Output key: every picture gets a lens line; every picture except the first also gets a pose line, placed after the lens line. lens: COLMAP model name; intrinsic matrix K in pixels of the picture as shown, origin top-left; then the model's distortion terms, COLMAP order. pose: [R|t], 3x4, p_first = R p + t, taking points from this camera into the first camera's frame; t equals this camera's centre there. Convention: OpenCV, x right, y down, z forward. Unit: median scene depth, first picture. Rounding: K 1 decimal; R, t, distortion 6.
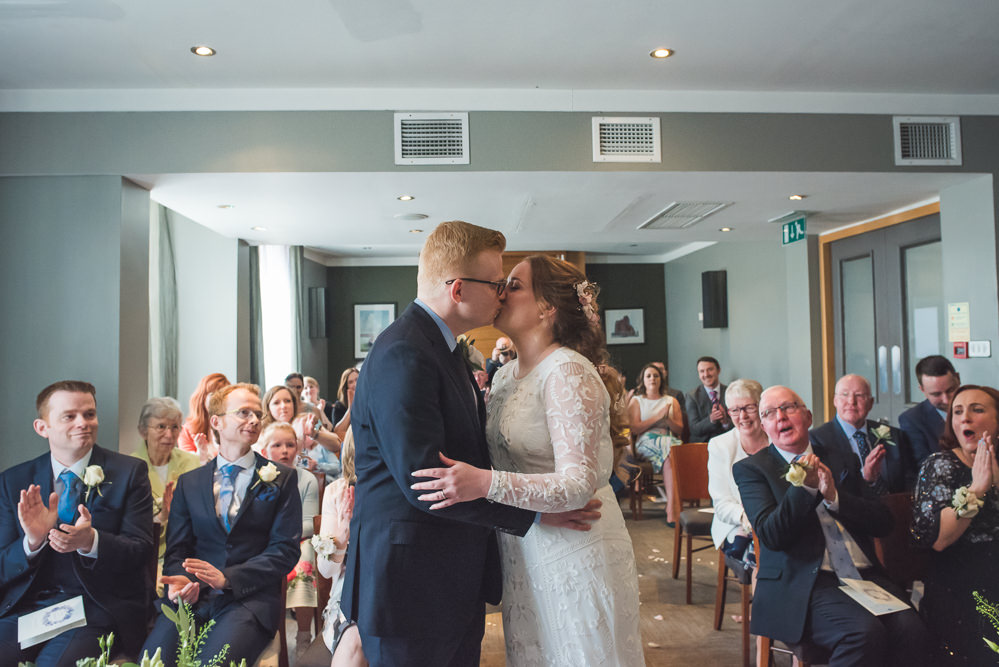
lens RADIAL K [[751.9, 0, 499.5], [0, 751.9, 333.5], [0, 0, 1]] dist [-0.039516, 0.003342]
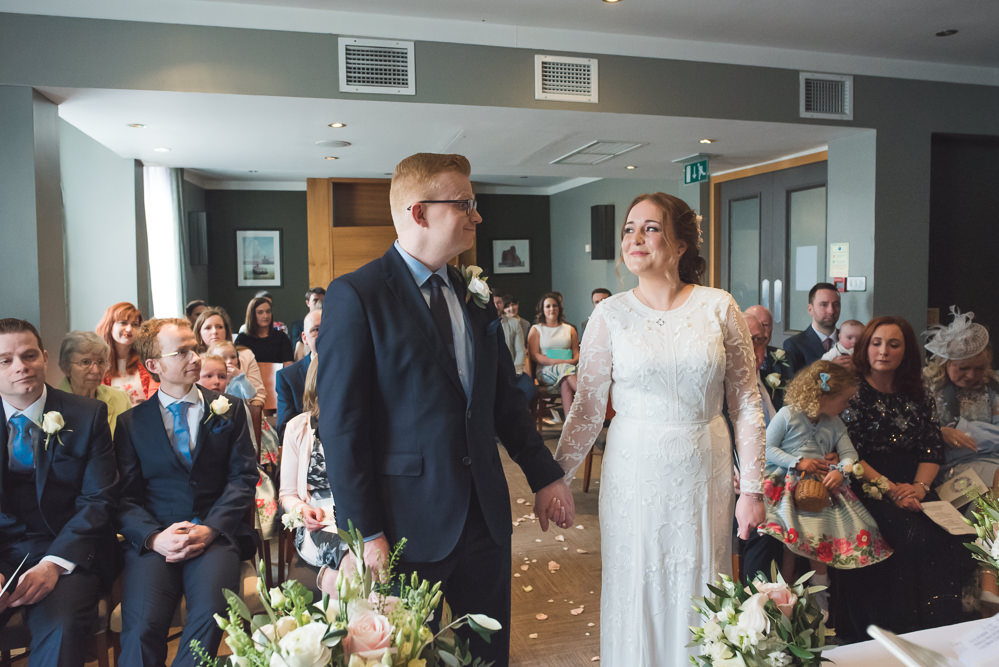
lens RADIAL K [[751.9, 0, 499.5], [0, 751.9, 333.5], [0, 0, 1]] dist [-0.039516, 0.003342]
pose [[0.978749, -0.008581, 0.204883, -0.132444], [-0.011475, 0.995267, 0.096503, -0.007619], [-0.204741, -0.096803, 0.974018, -0.021027]]
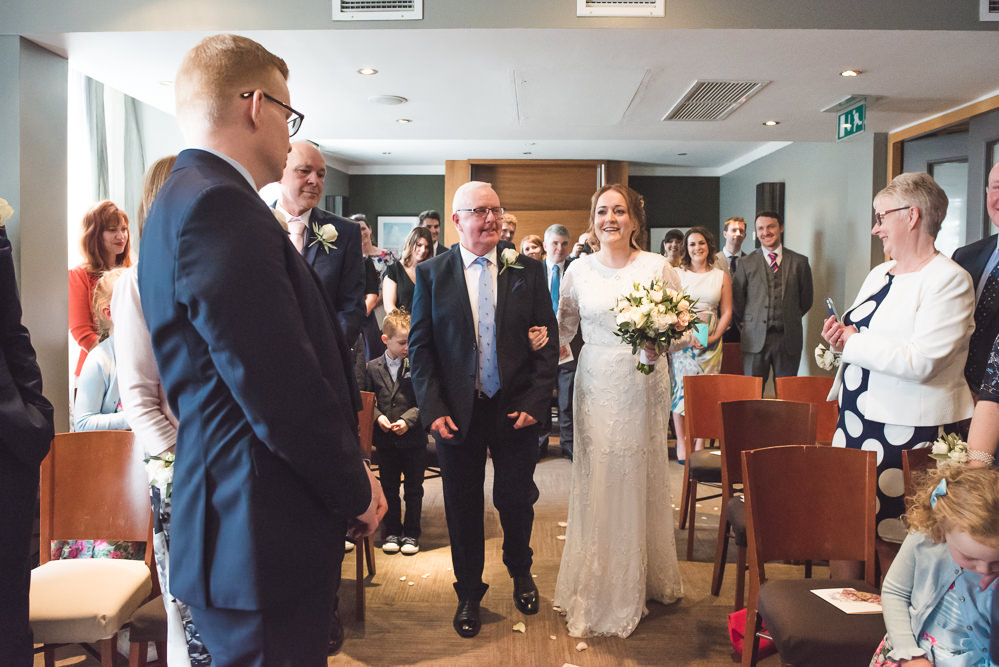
lens RADIAL K [[751.9, 0, 499.5], [0, 751.9, 333.5], [0, 0, 1]] dist [-0.039516, 0.003342]
pose [[0.993480, 0.038785, -0.107203, 0.137656], [-0.028659, 0.995119, 0.094434, 0.031848], [0.110342, -0.090746, 0.989742, 0.174438]]
